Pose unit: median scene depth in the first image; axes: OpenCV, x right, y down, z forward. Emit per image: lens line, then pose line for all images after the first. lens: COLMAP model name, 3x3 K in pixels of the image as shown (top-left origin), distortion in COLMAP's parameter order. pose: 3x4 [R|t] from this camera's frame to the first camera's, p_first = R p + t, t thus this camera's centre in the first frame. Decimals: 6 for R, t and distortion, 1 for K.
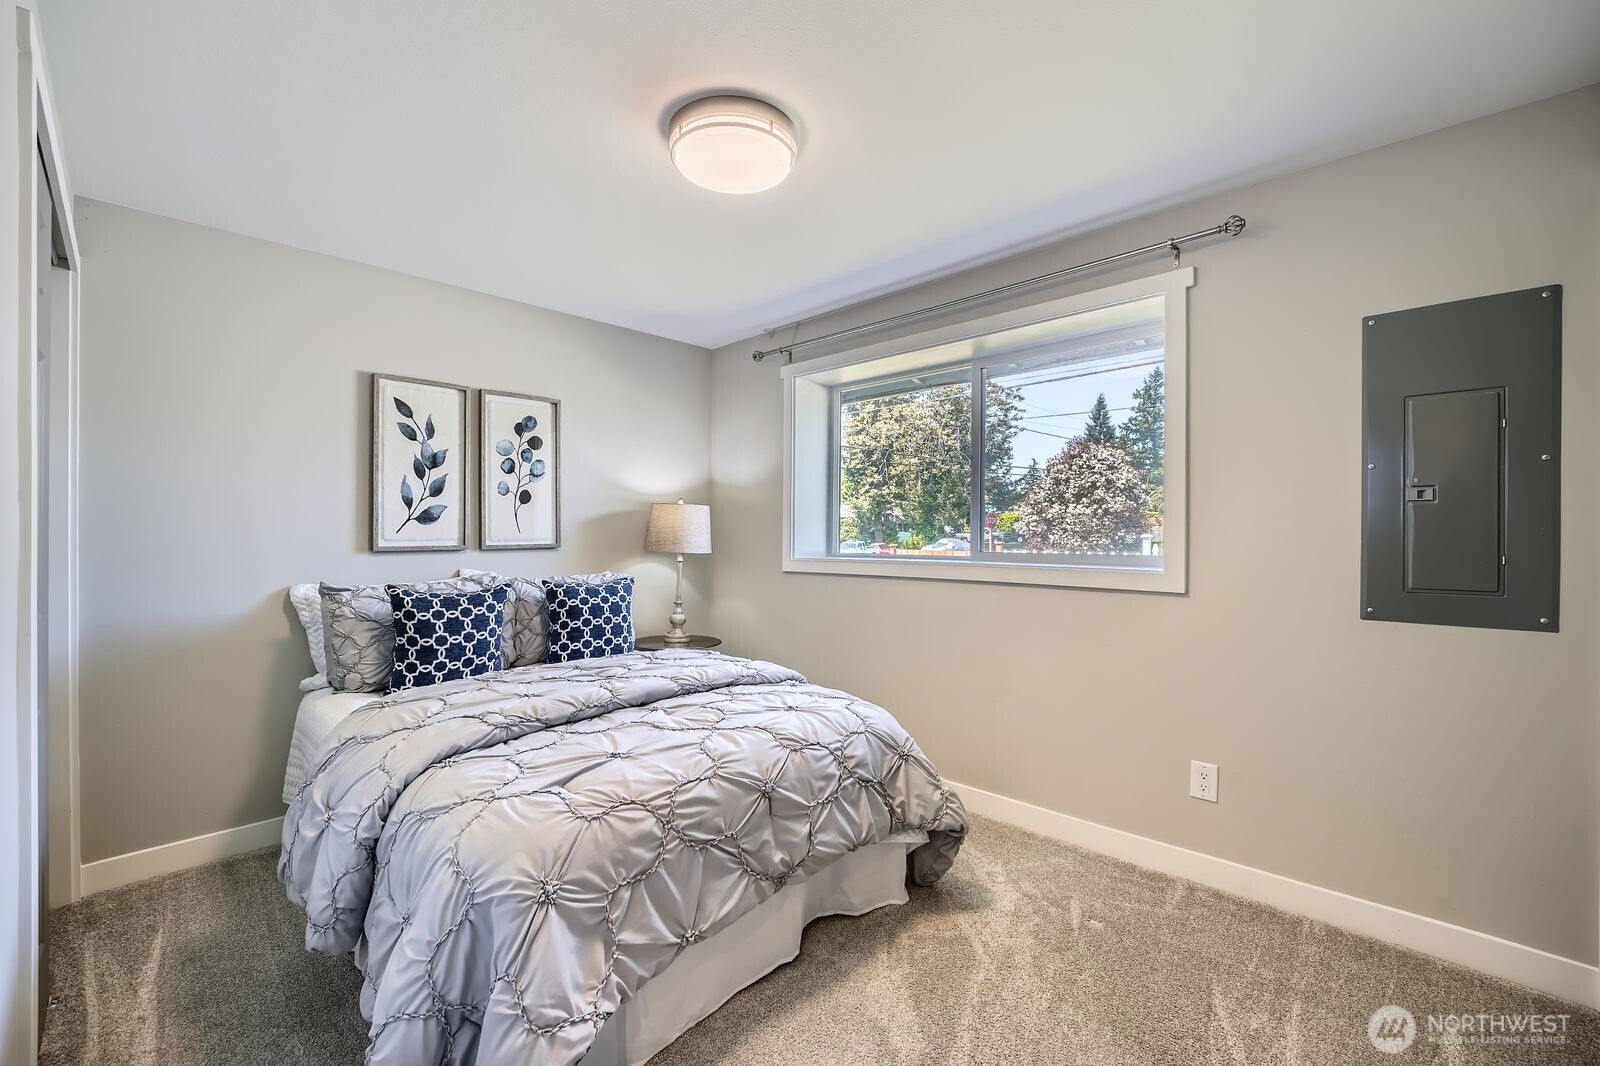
lens RADIAL K [[655.8, 0, 798.1], [0, 655.8, 533.4], [0, 0, 1]] dist [-0.000739, -0.000029]
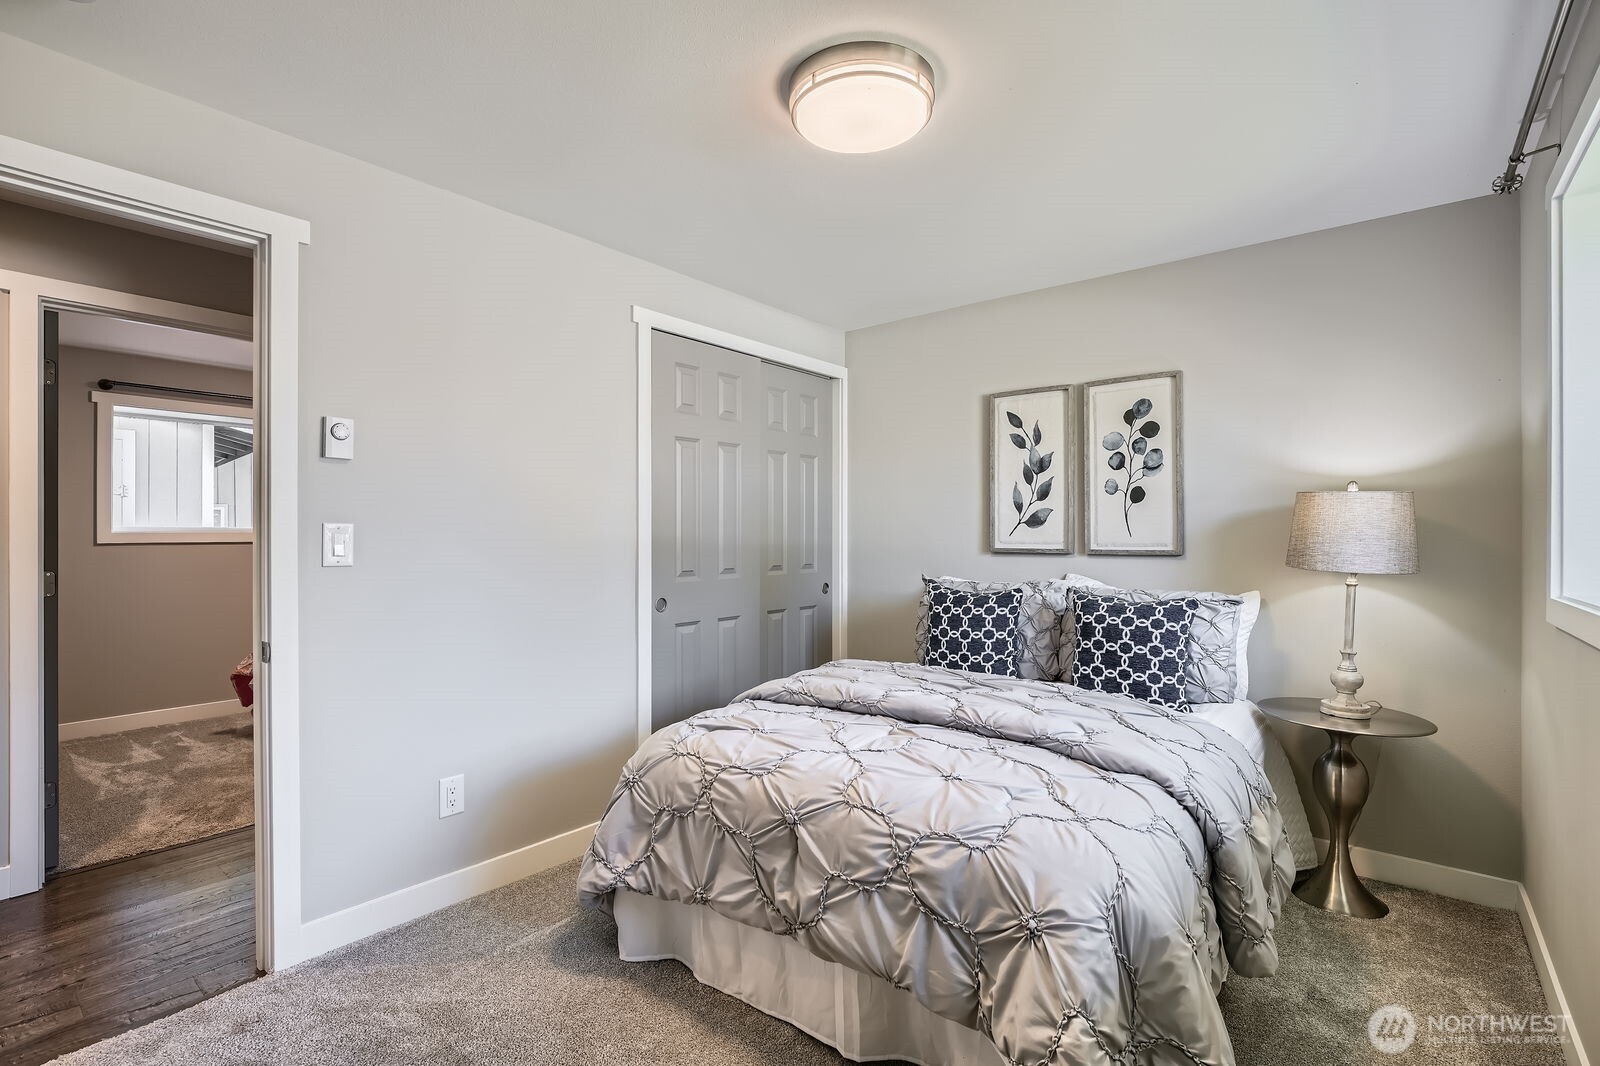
lens RADIAL K [[735.2, 0, 802.4], [0, 735.2, 531.9], [0, 0, 1]] dist [0.000475, -0.000027]
pose [[0.090888, 0.001335, -0.995860, 0.549074], [-0.005787, 0.999983, 0.000812, -0.005516], [0.995844, 0.005689, 0.090894, 0.520821]]
